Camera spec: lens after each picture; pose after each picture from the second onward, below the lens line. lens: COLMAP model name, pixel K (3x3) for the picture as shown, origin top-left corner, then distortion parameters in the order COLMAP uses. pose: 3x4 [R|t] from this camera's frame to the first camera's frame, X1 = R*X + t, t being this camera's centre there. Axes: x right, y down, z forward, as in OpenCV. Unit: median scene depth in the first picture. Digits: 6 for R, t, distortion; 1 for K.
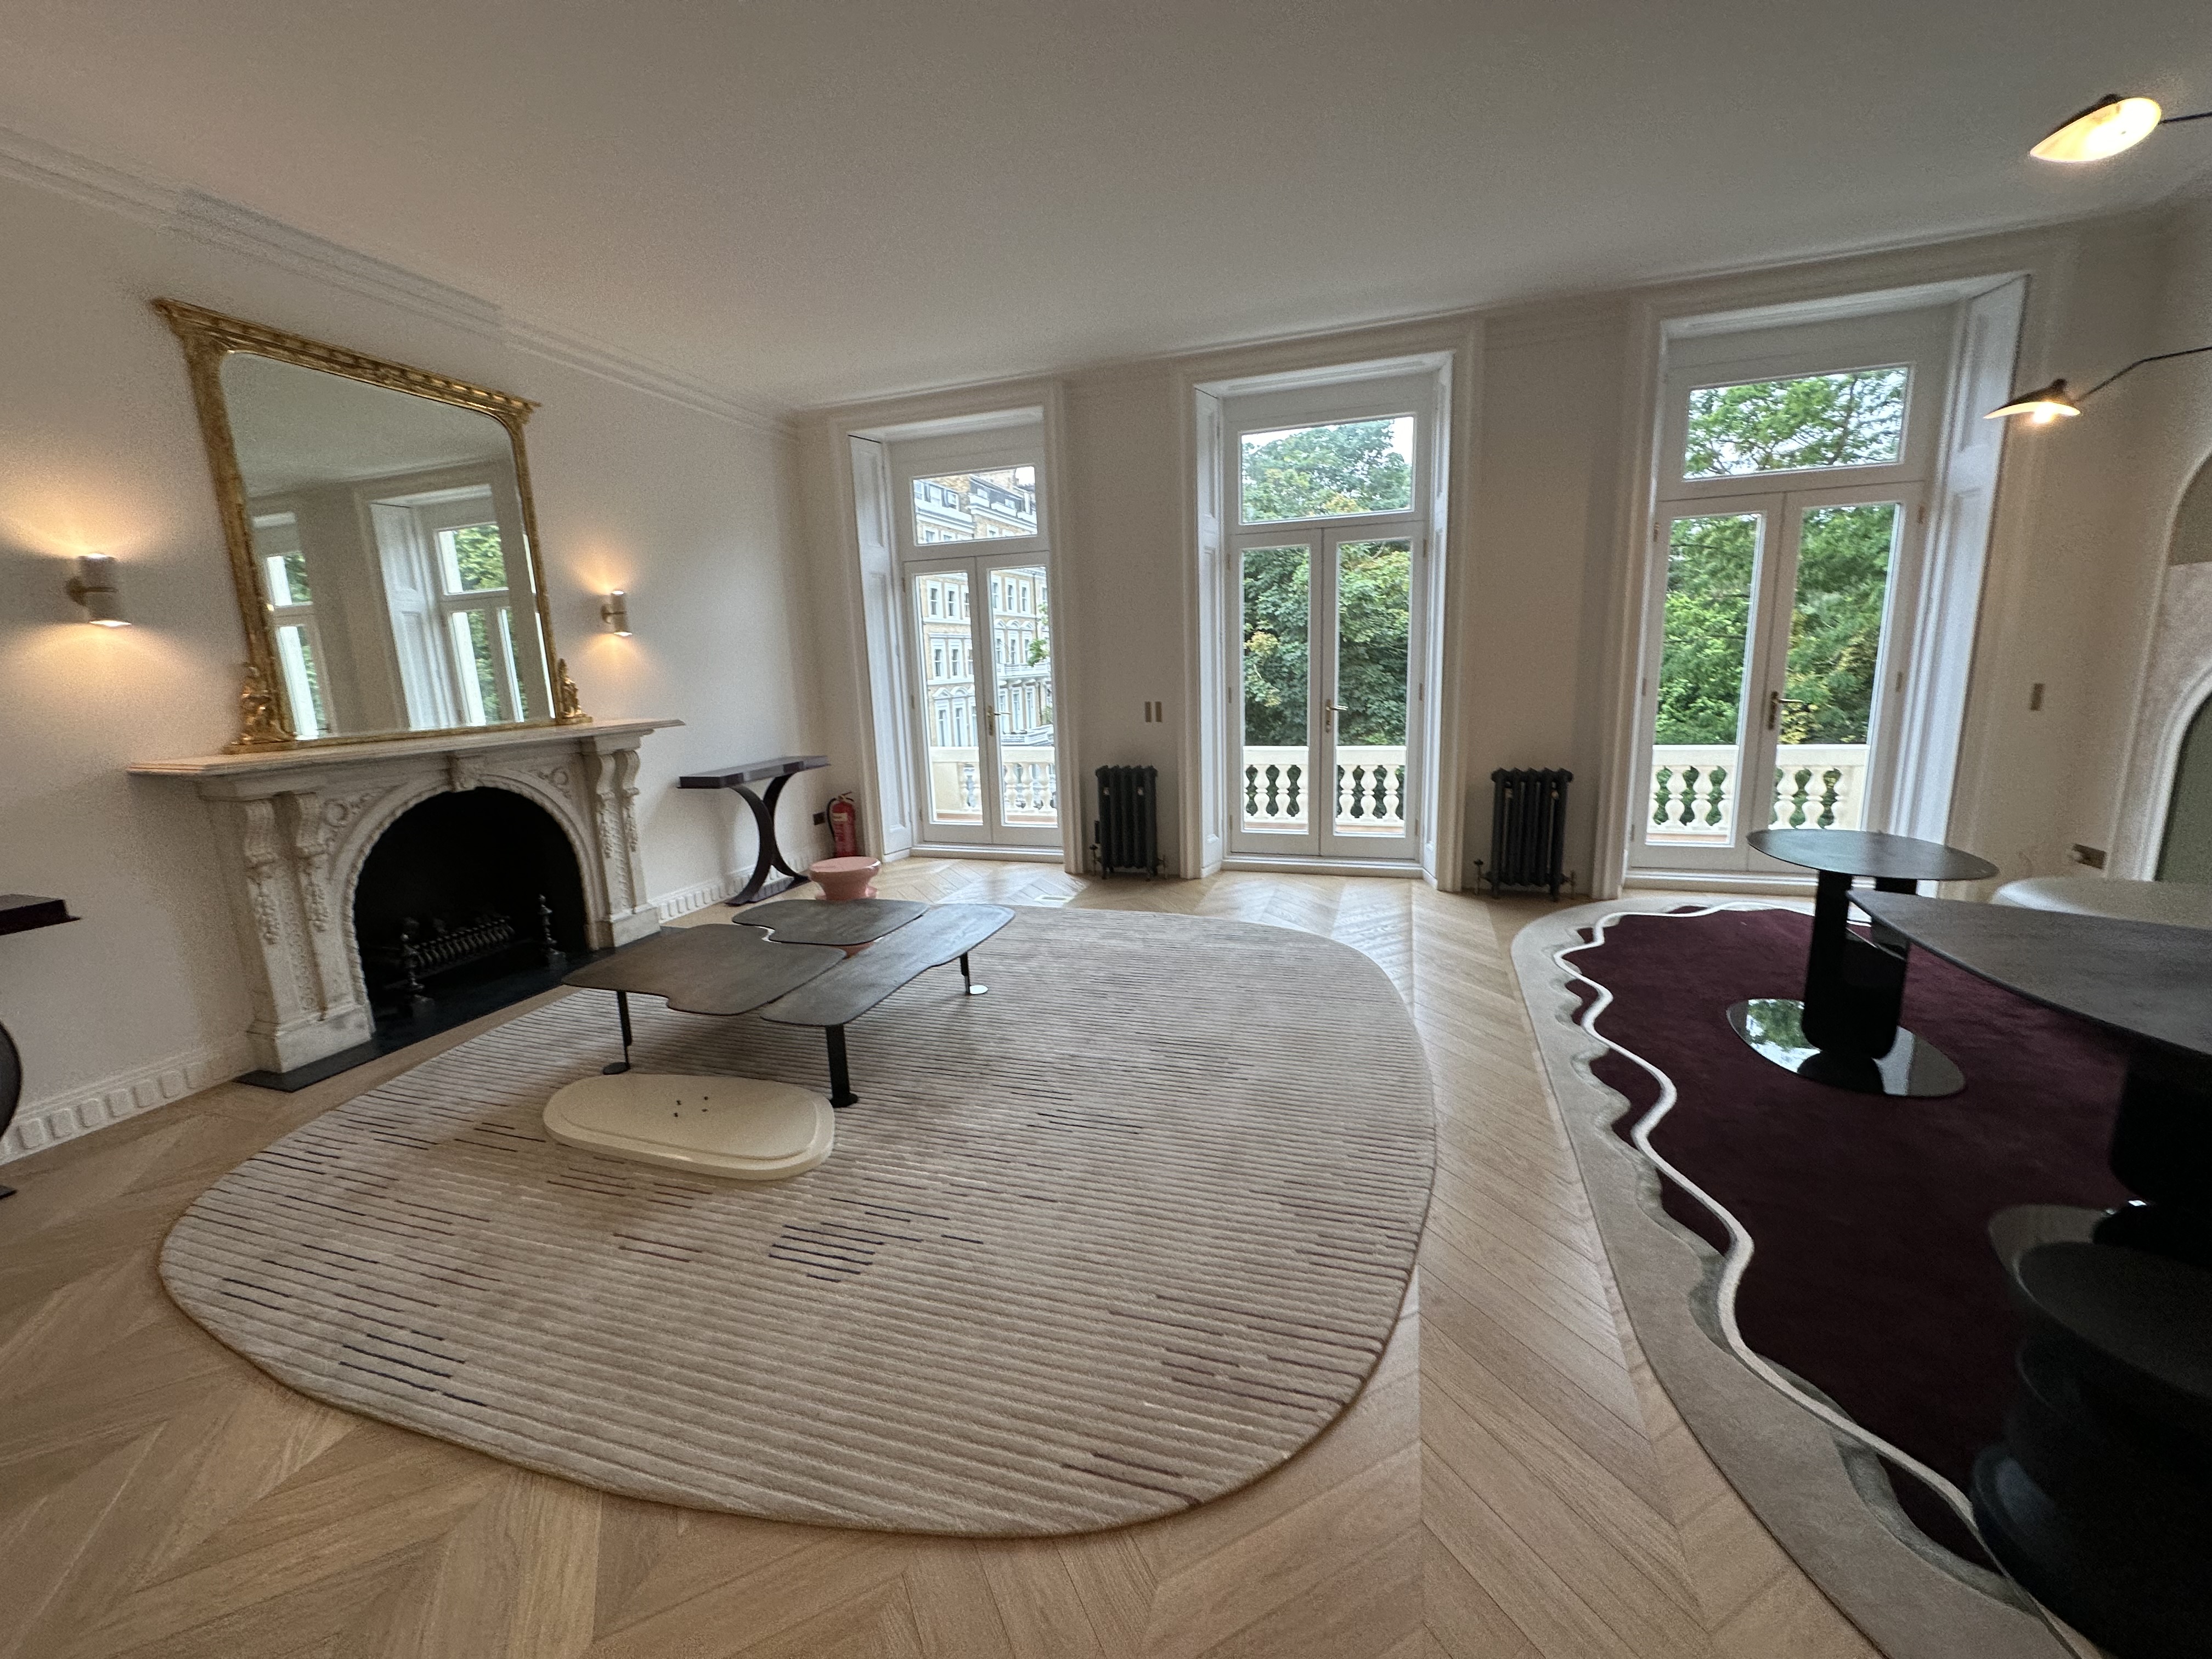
lens RADIAL K [[879.6, 0, 1106.0], [0, 879.6, 829.5], [0, 0, 1]] dist [-0.002717, -0.000105]
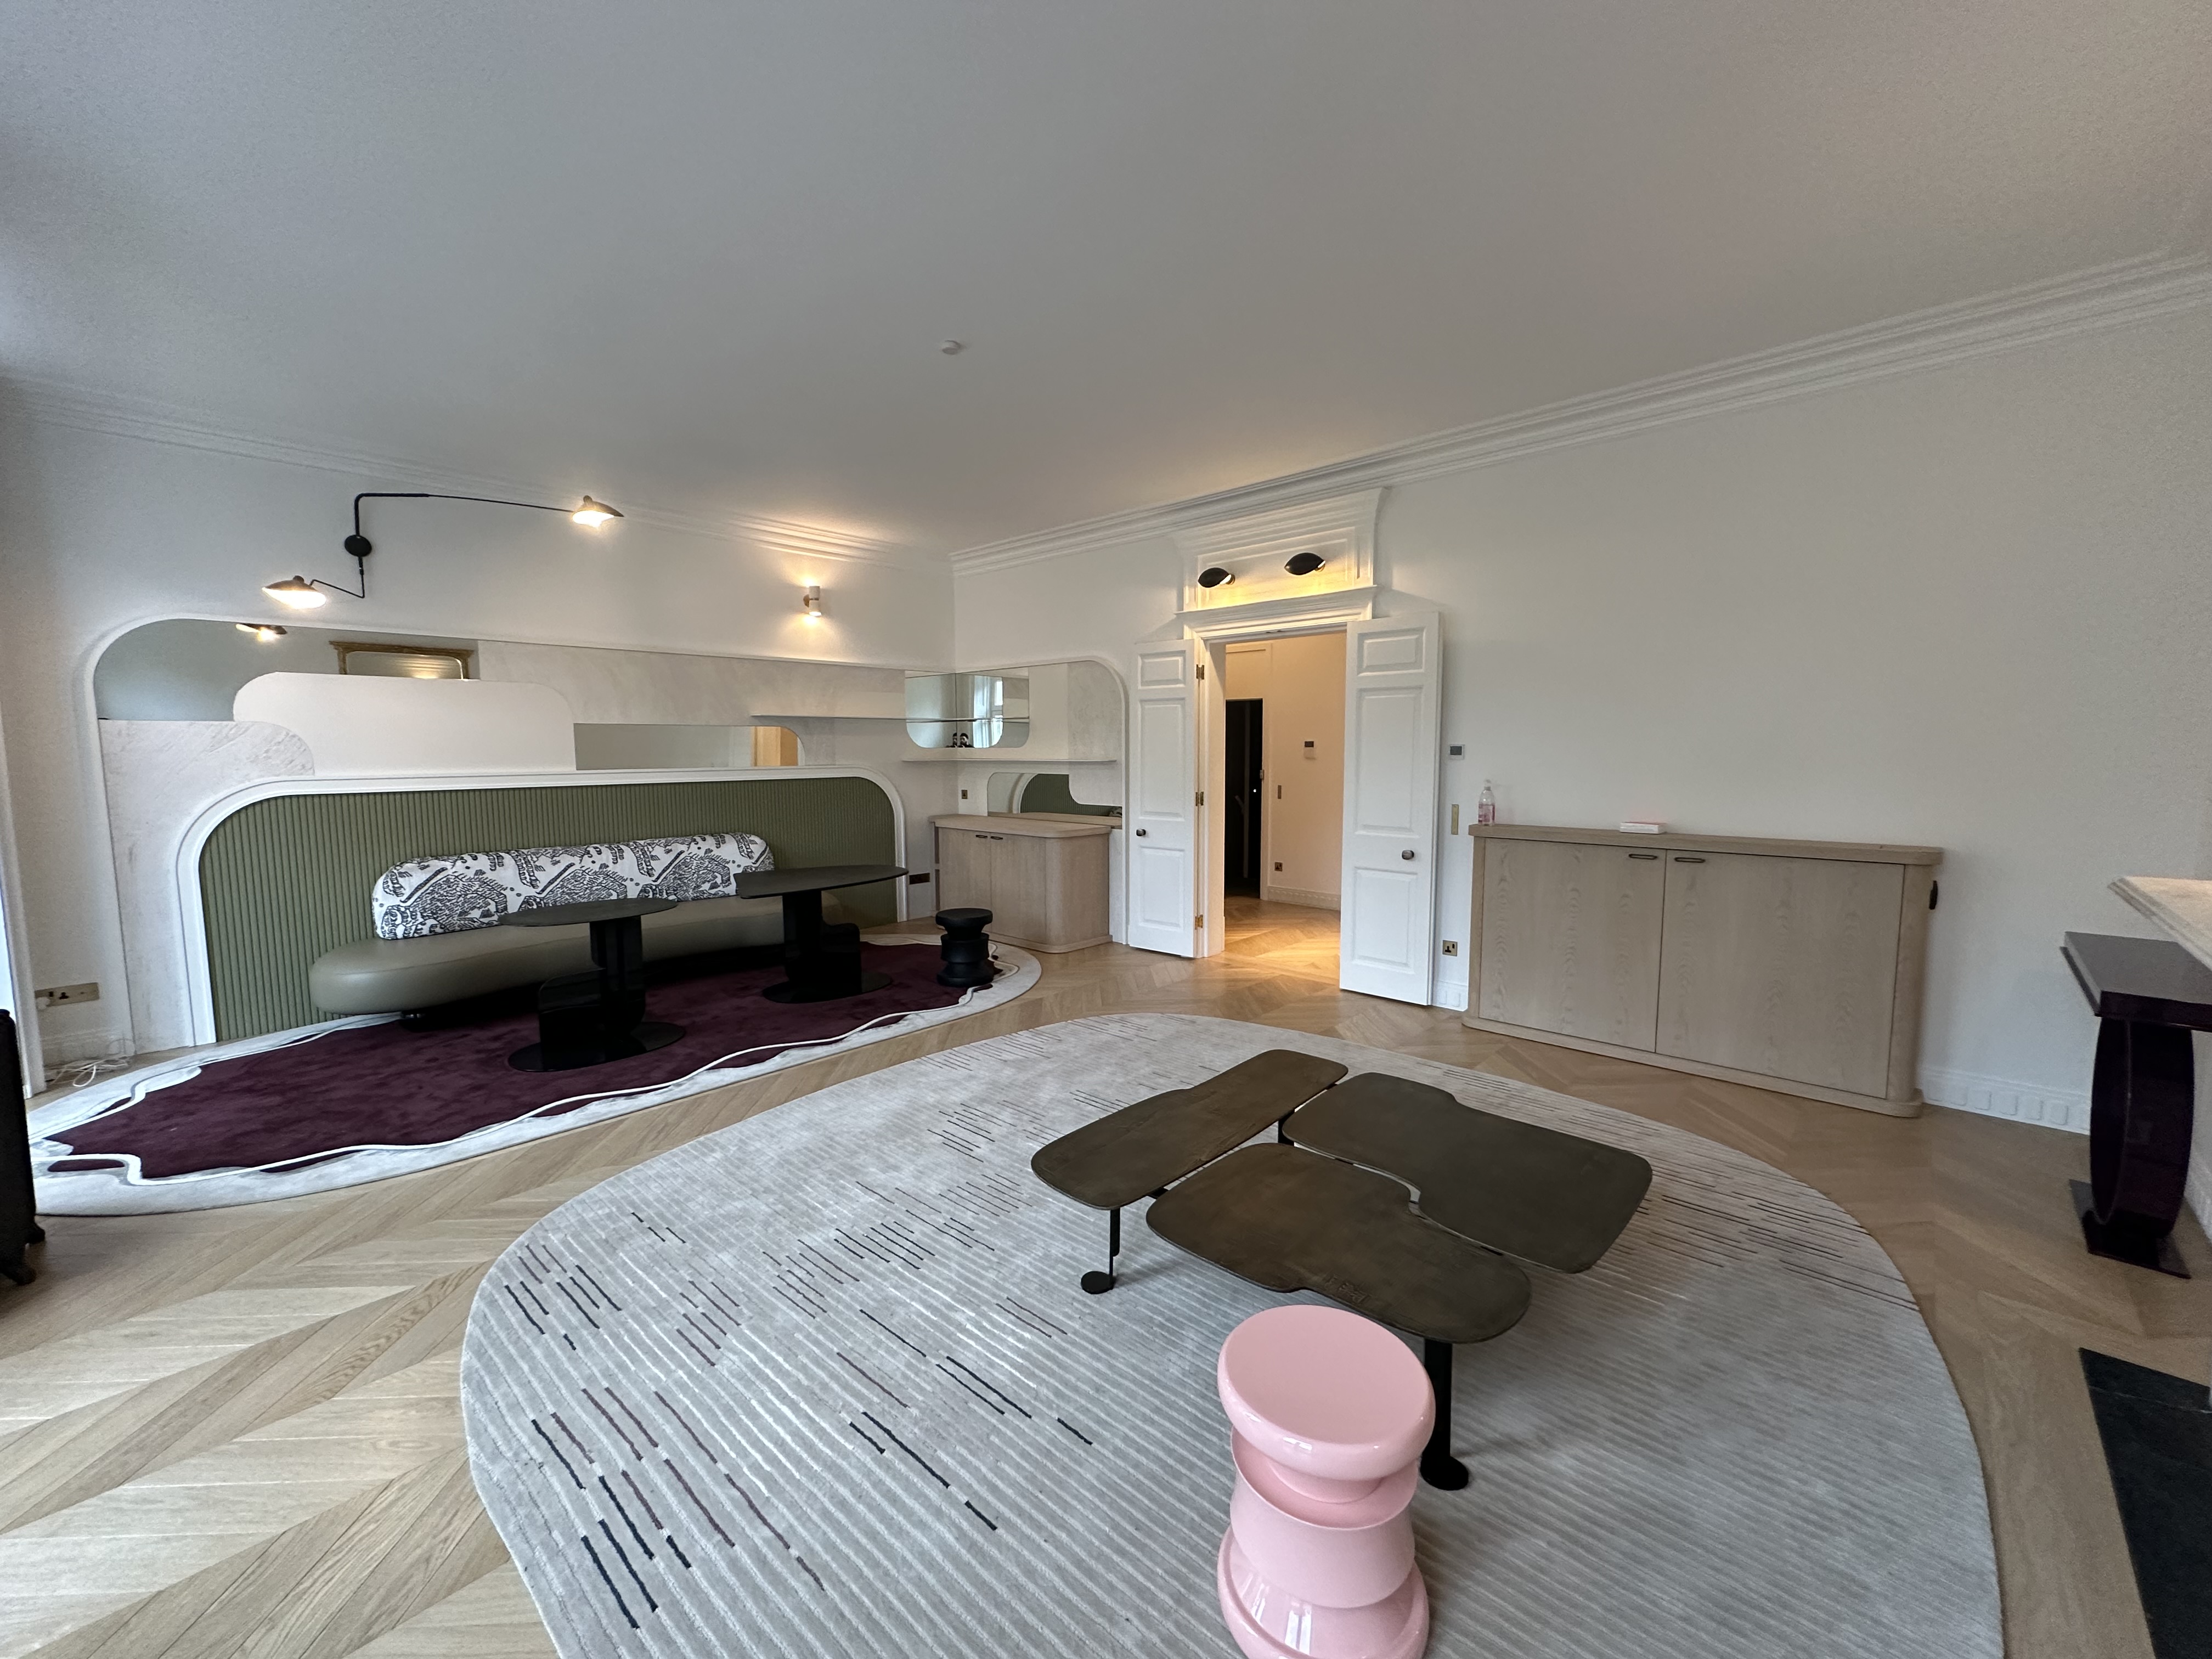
lens RADIAL K [[879.6, 0, 1106.0], [0, 879.6, 829.5], [0, 0, 1]] dist [-0.002717, -0.000105]
pose [[-0.910834, -0.000247, 0.412774, -0.426518], [0.113216, 0.961500, 0.250399, -0.298072], [-0.396944, 0.274804, -0.875739, 1.498362]]
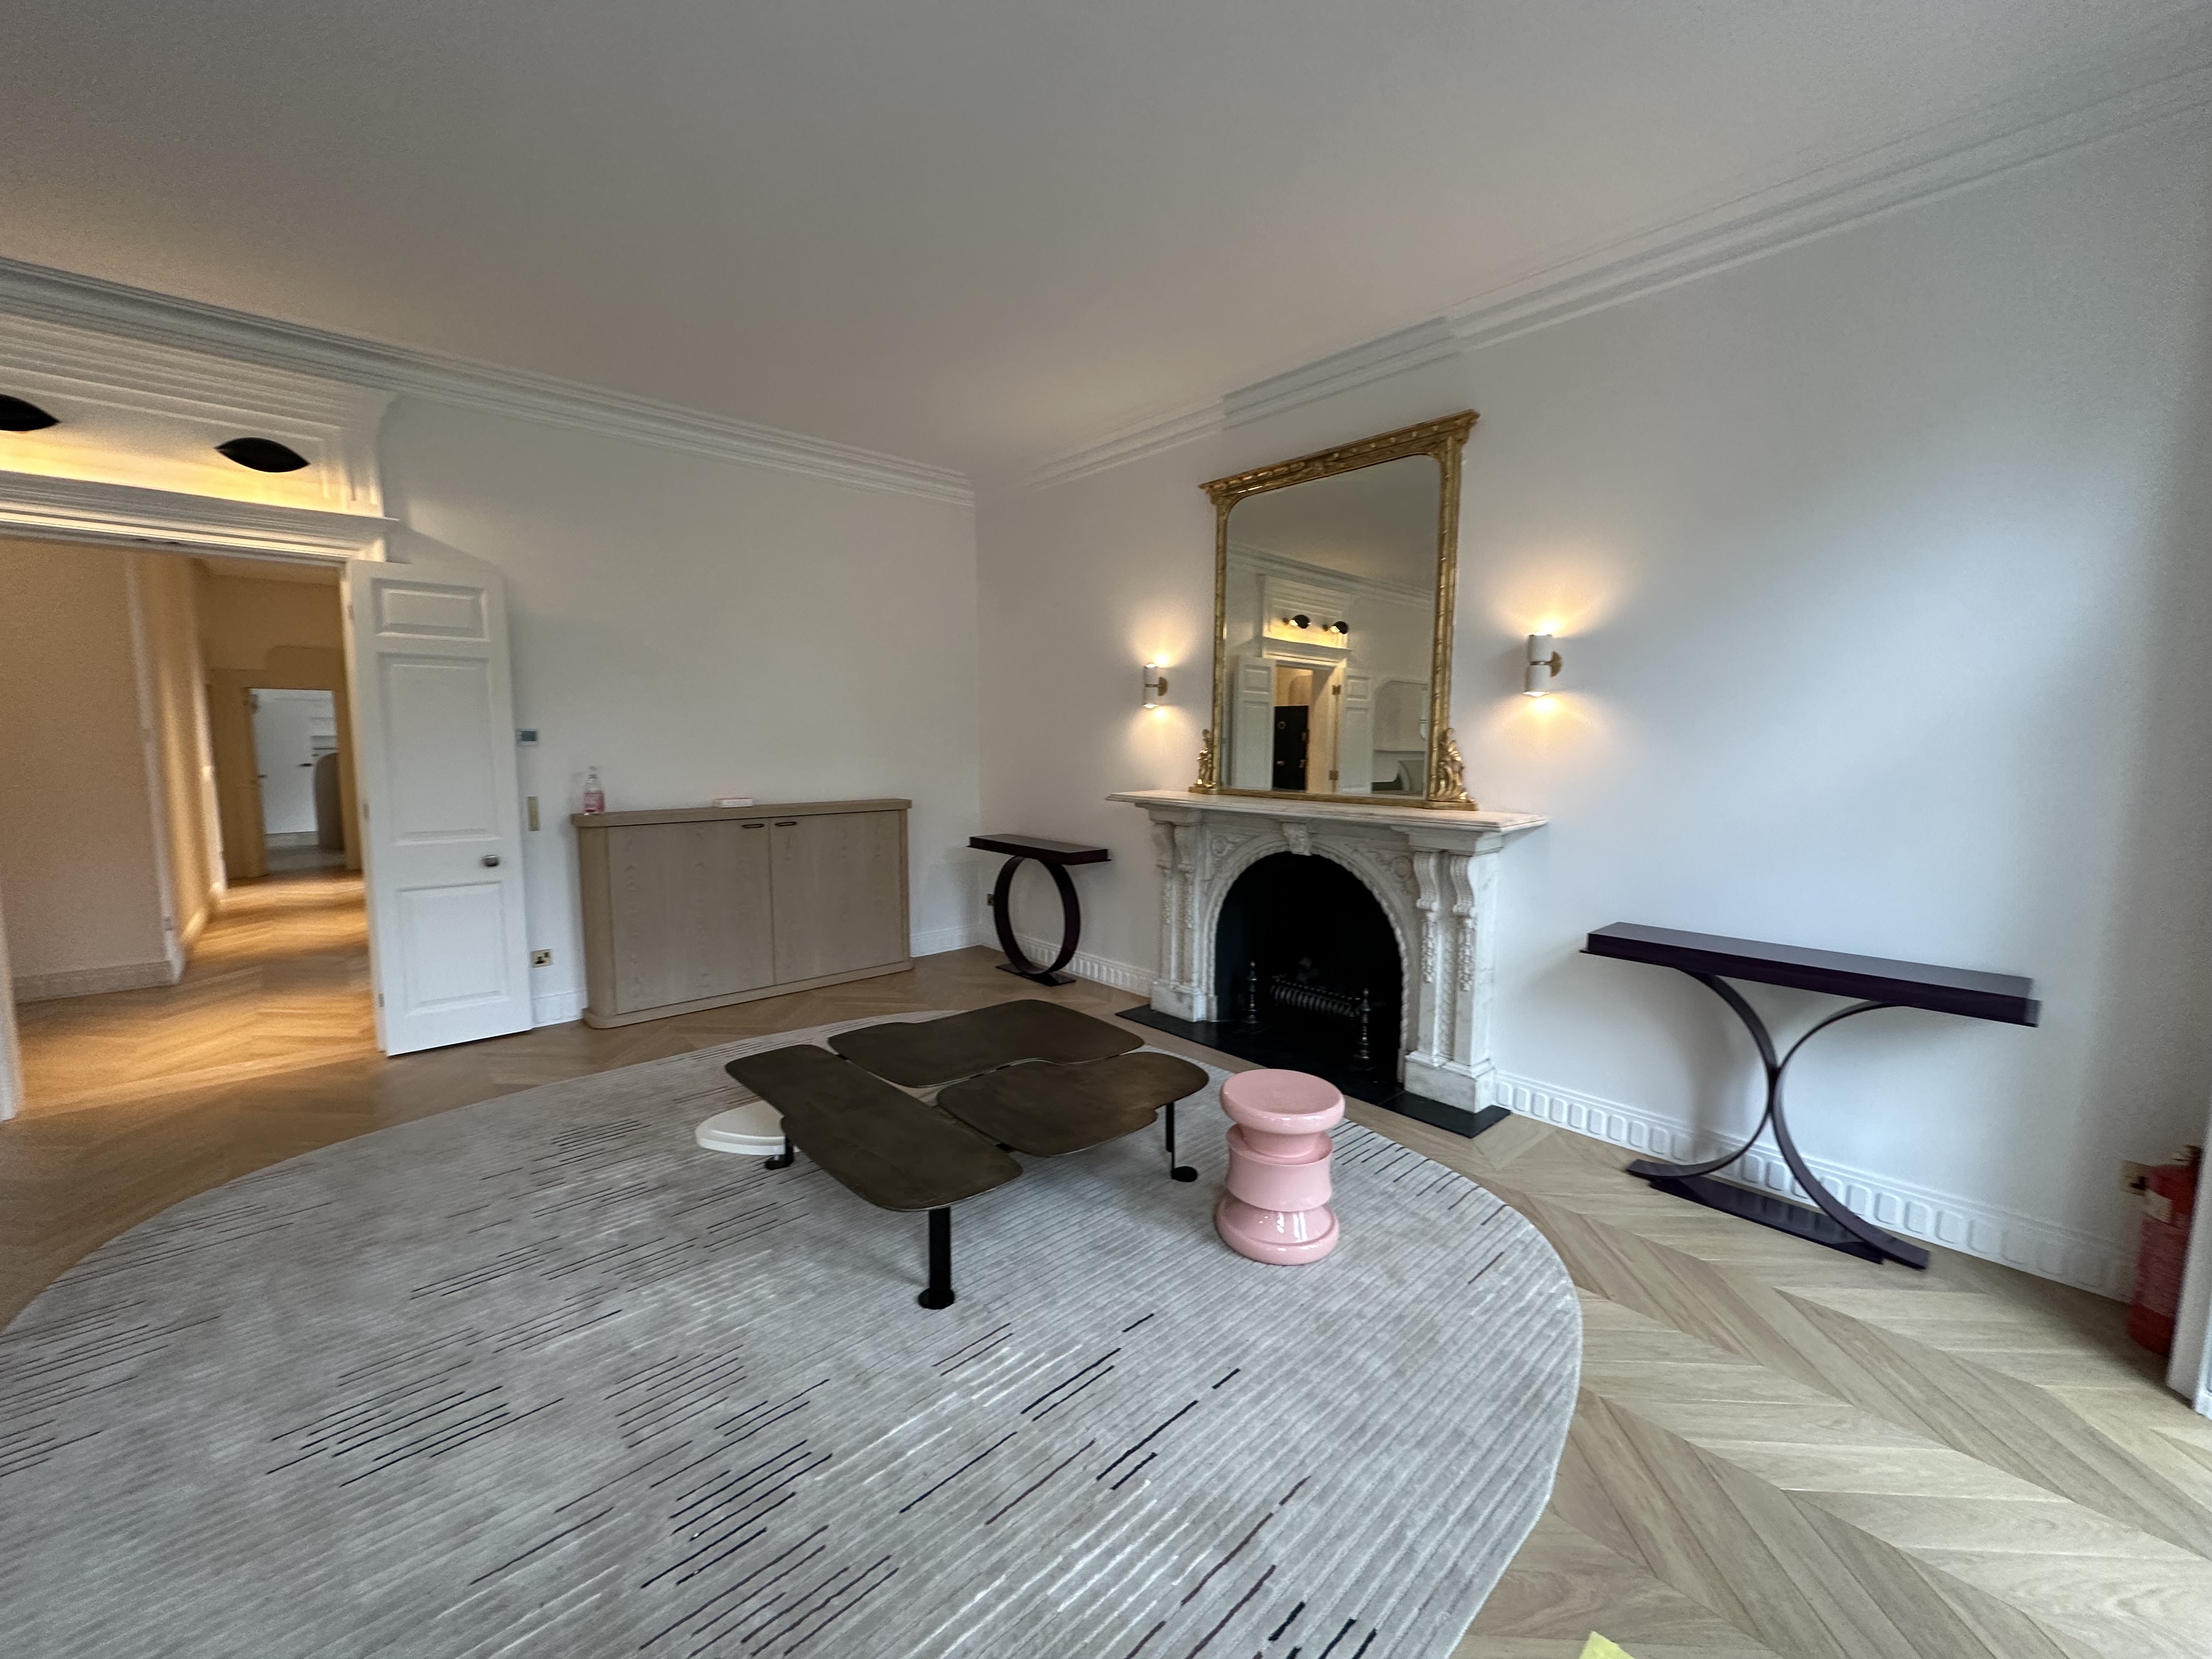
lens RADIAL K [[879.6, 0, 1106.0], [0, 879.6, 829.5], [0, 0, 1]] dist [-0.002717, -0.000105]
pose [[-0.488453, 0.122868, -0.863896, 0.278636], [-0.152788, 0.962699, 0.223308, -0.280931], [0.859110, 0.241068, -0.451460, 1.321644]]
